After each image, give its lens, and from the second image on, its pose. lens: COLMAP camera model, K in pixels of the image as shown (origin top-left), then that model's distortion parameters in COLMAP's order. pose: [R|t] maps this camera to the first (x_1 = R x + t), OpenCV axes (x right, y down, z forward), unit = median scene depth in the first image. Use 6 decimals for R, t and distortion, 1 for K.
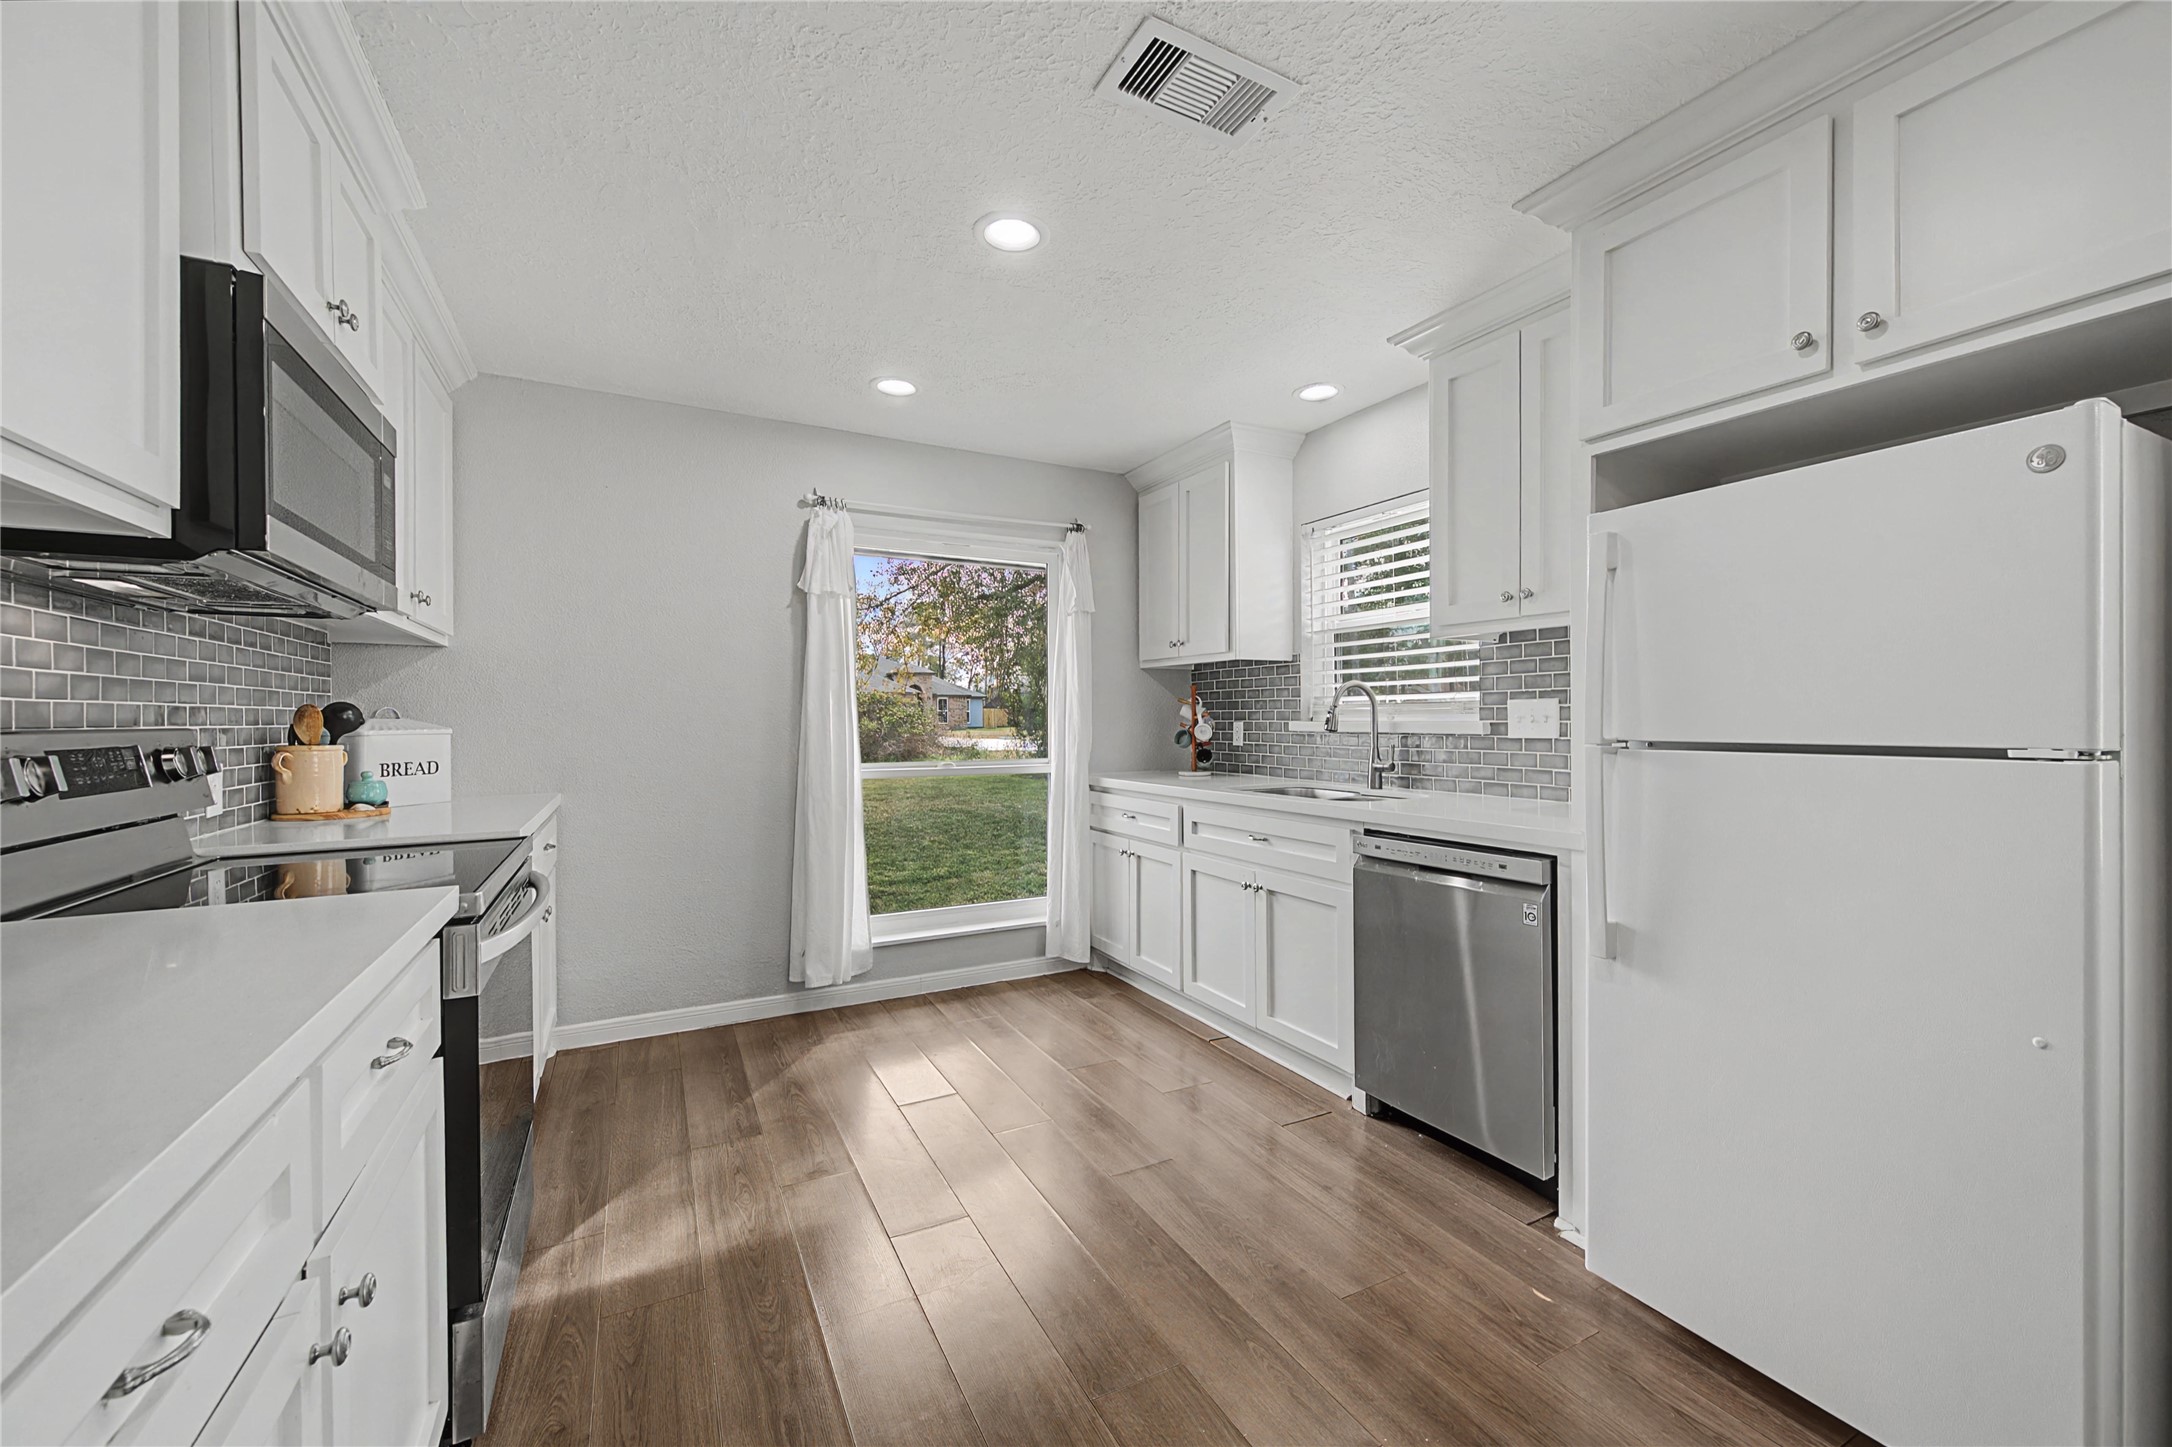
lens RADIAL K [[860.8, 0, 1081.4], [0, 860.8, 725.0], [0, 0, 1]] dist [0.000842, 0.000107]
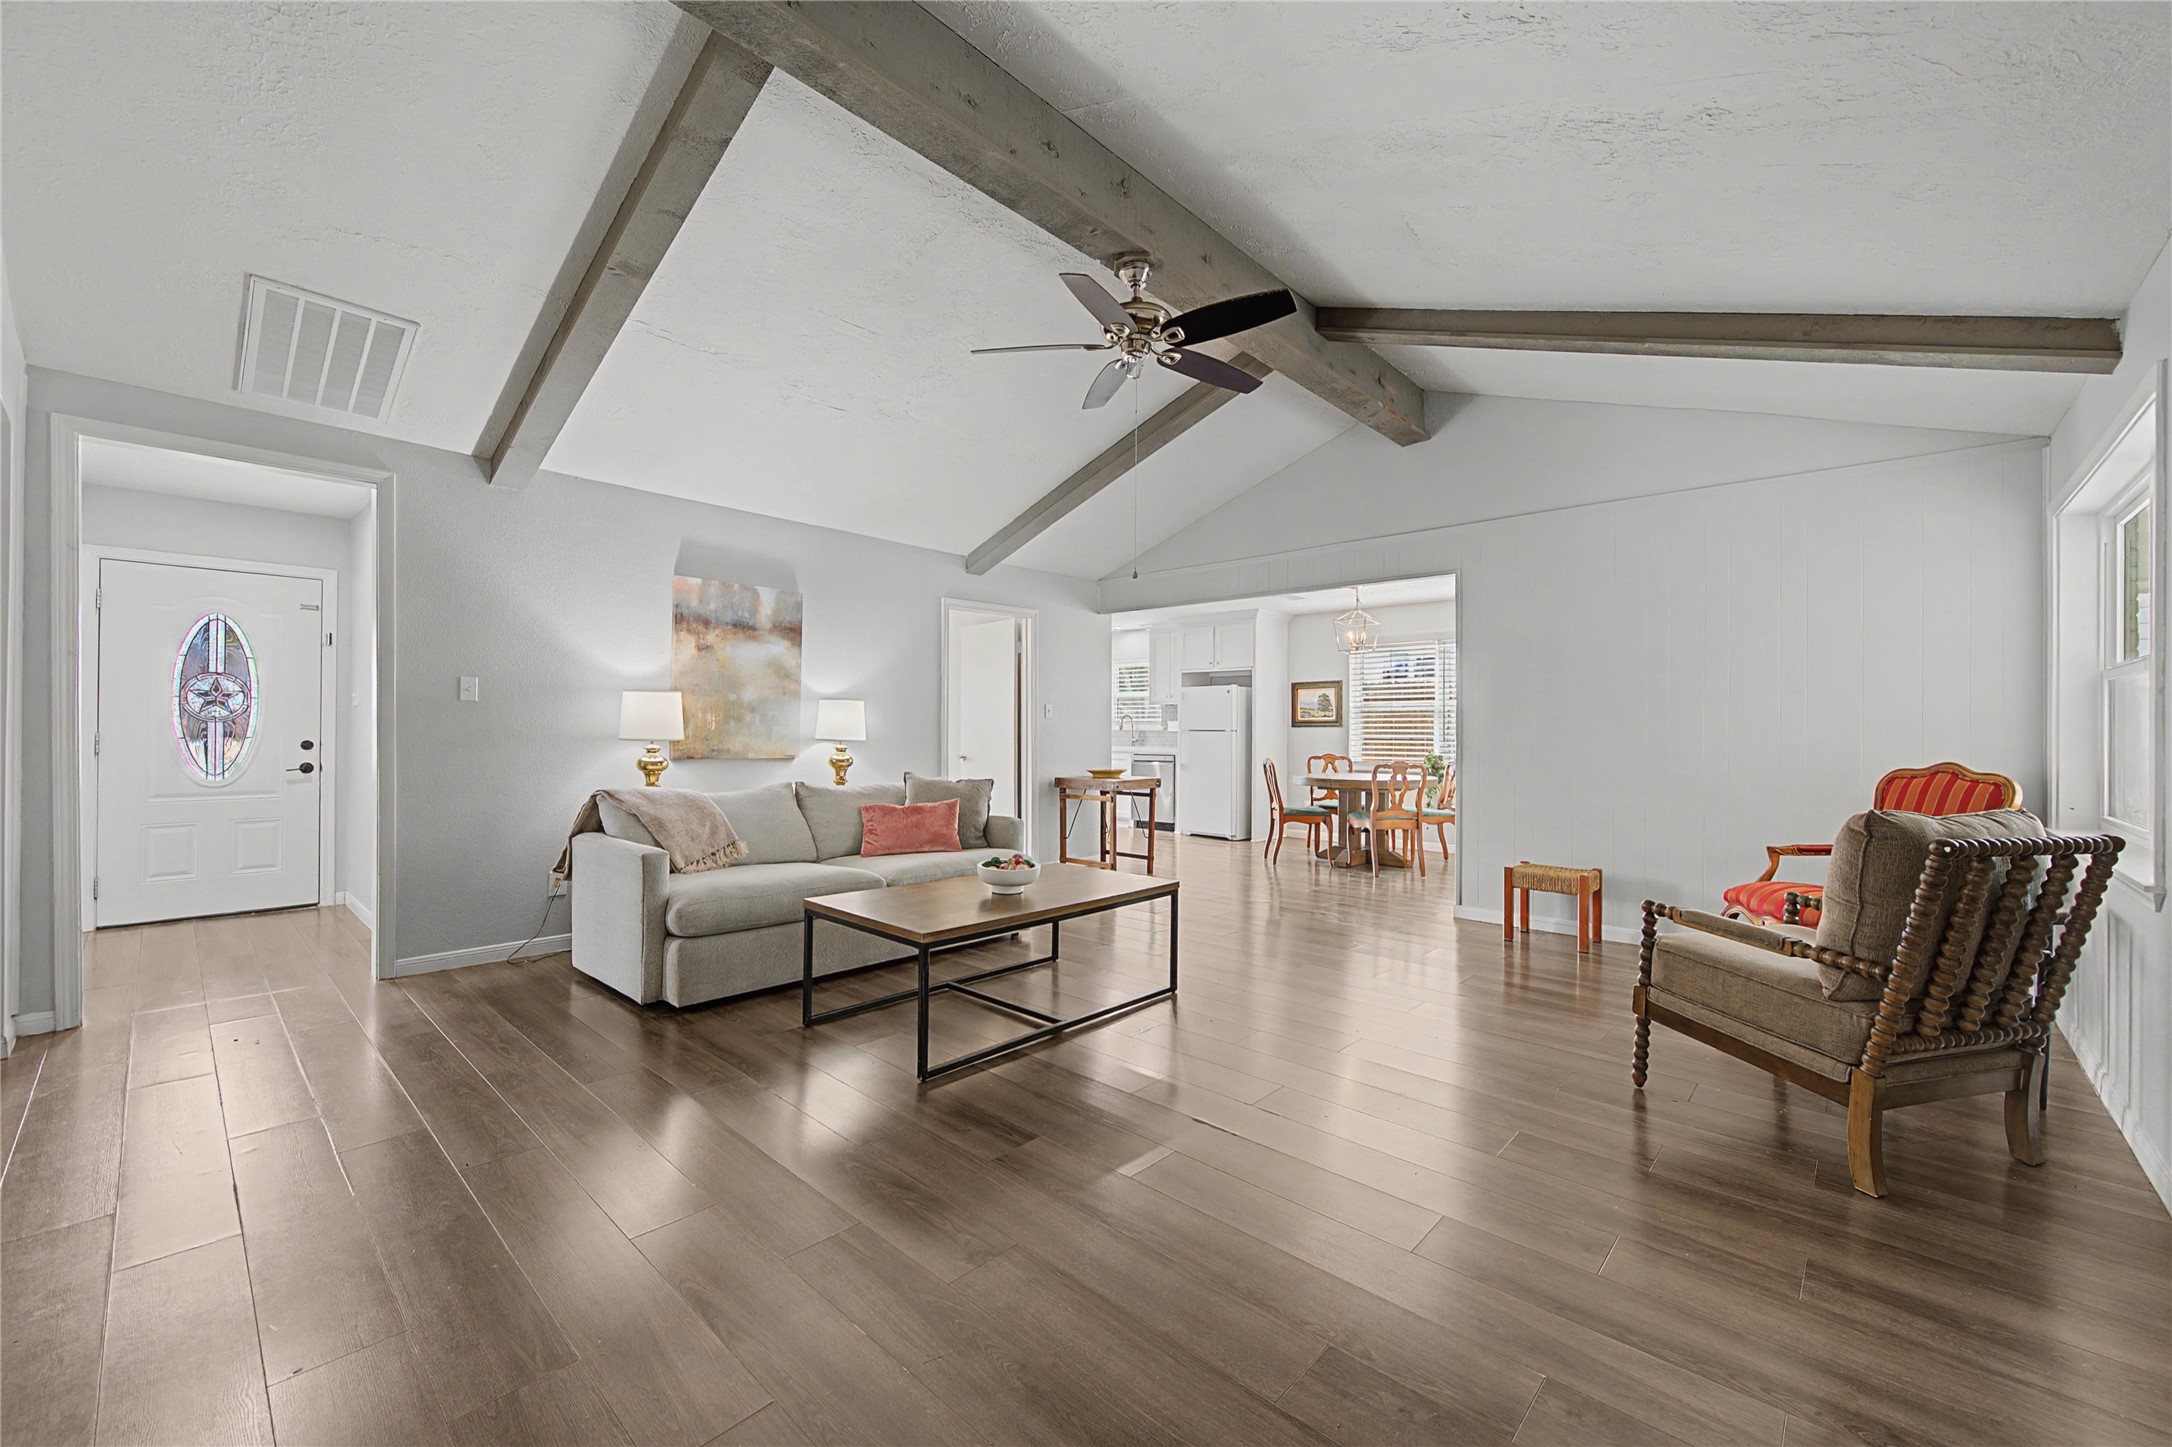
lens RADIAL K [[860.8, 0, 1081.4], [0, 860.8, 725.0], [0, 0, 1]] dist [0.000842, 0.000107]
pose [[0.945038, 0.003905, 0.326938, -0.894152], [-0.001283, 0.999965, -0.008236, 0.015920], [-0.326959, 0.007363, 0.945010, -1.993731]]
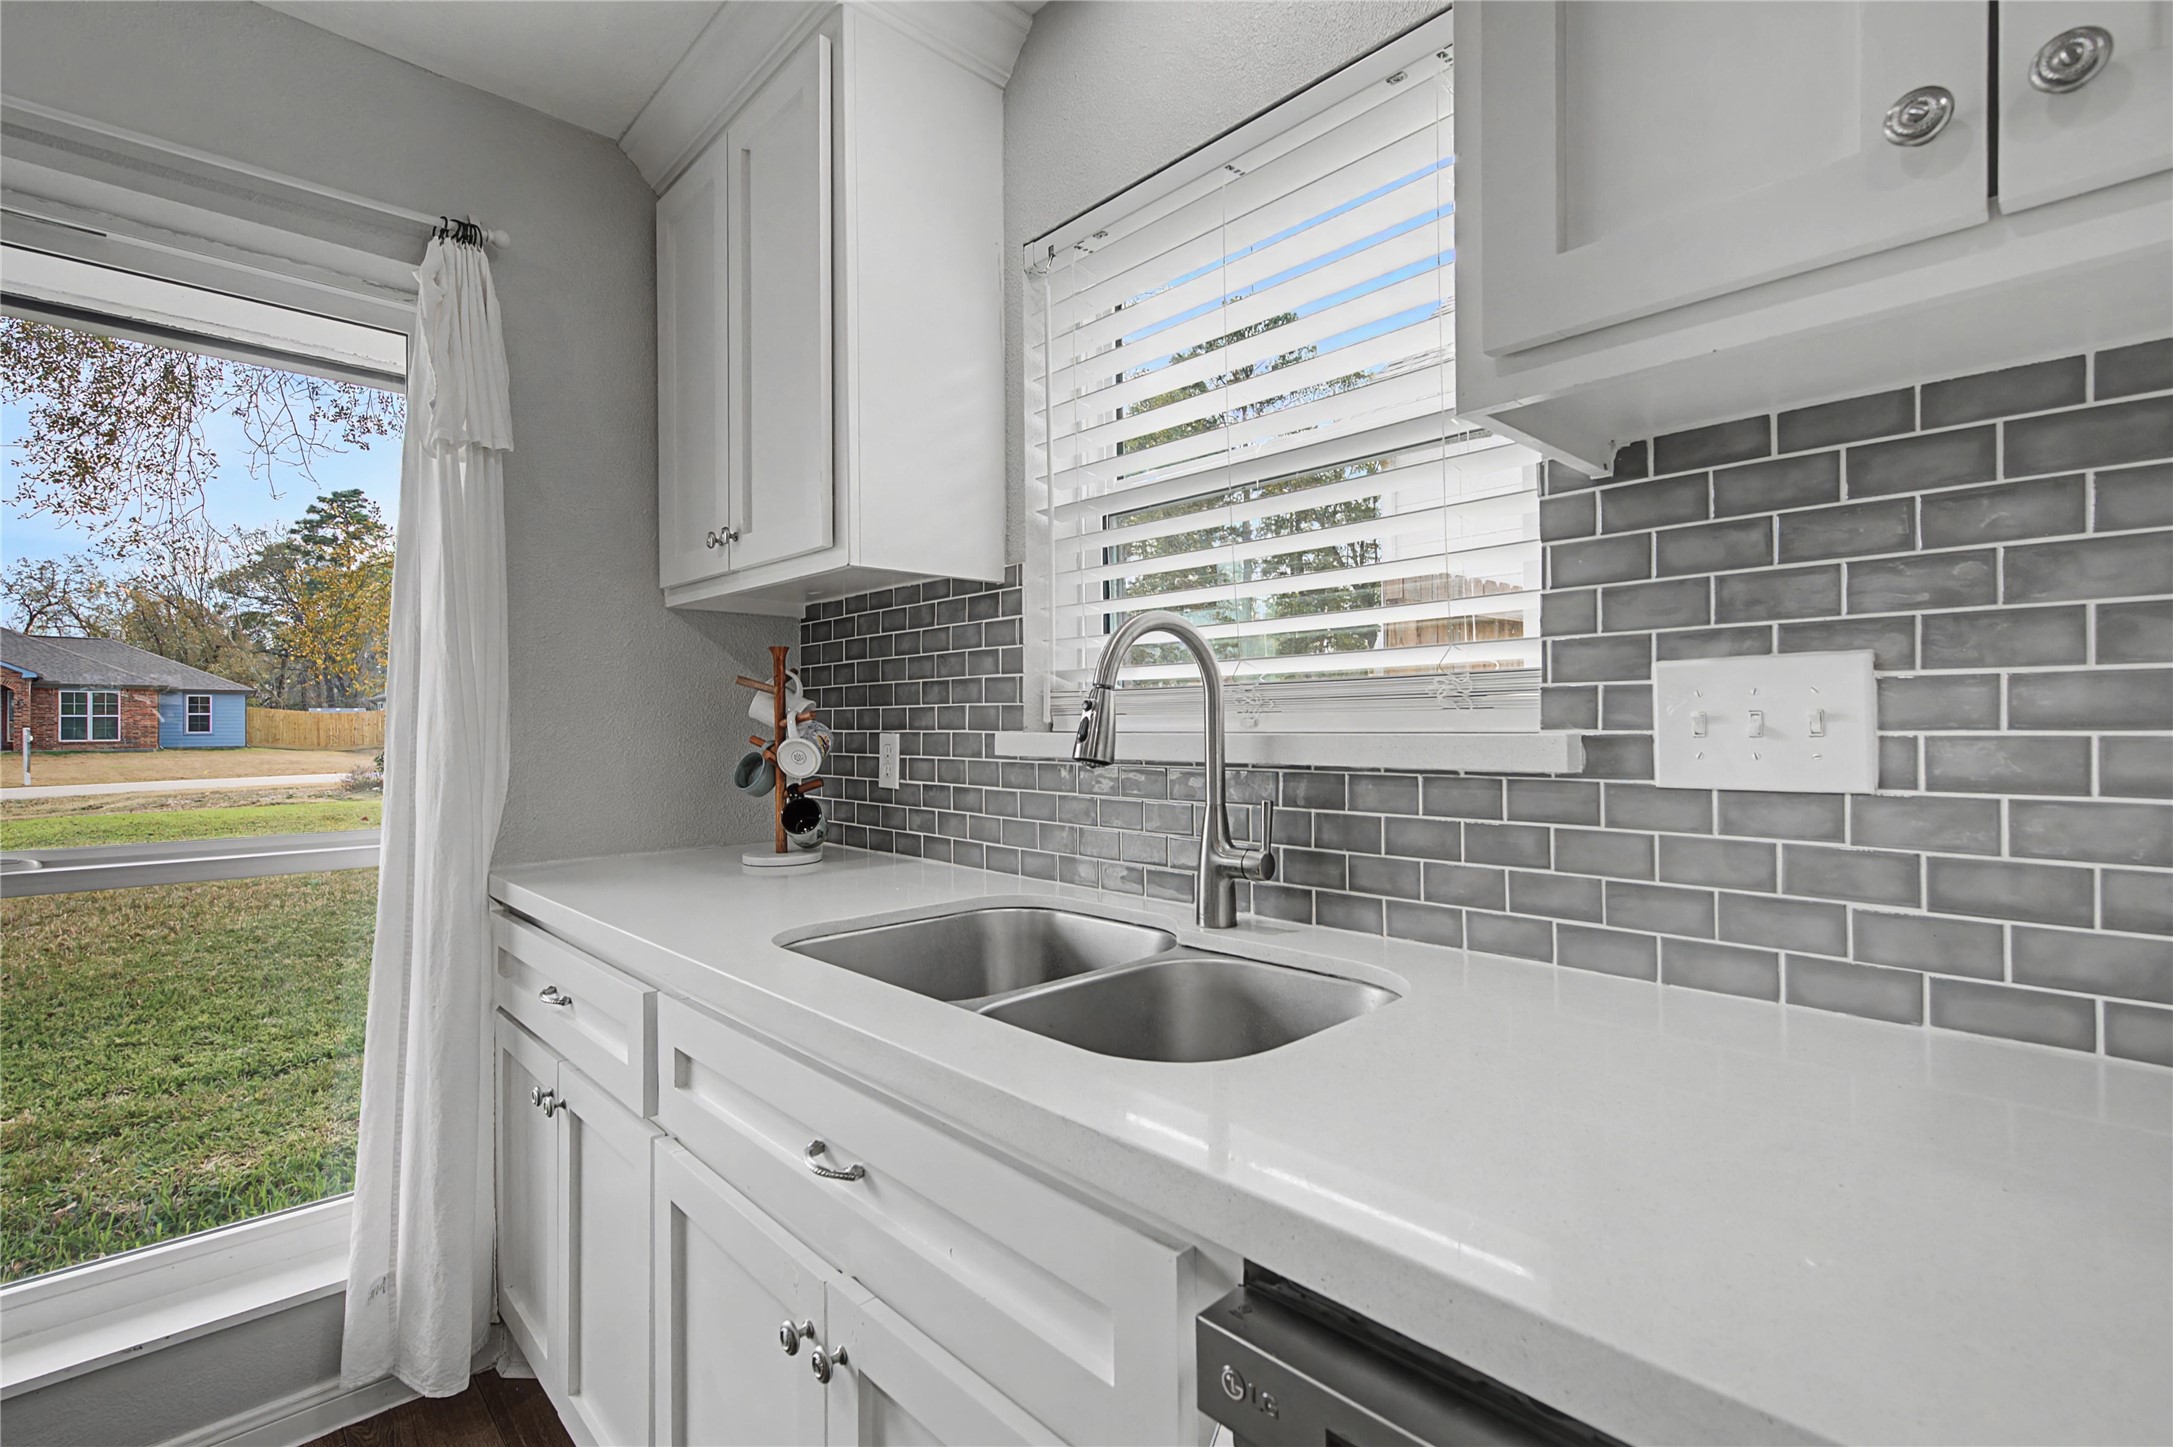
lens RADIAL K [[861.2, 0, 1081.9], [0, 861.2, 725.0], [0, 0, 1]] dist [0.000842, 0.000107]
pose [[0.966289, -0.002349, 0.257448, 0.177044], [0.004542, 0.999958, -0.007921, -0.004204], [-0.257419, 0.008824, 0.966260, 0.603270]]
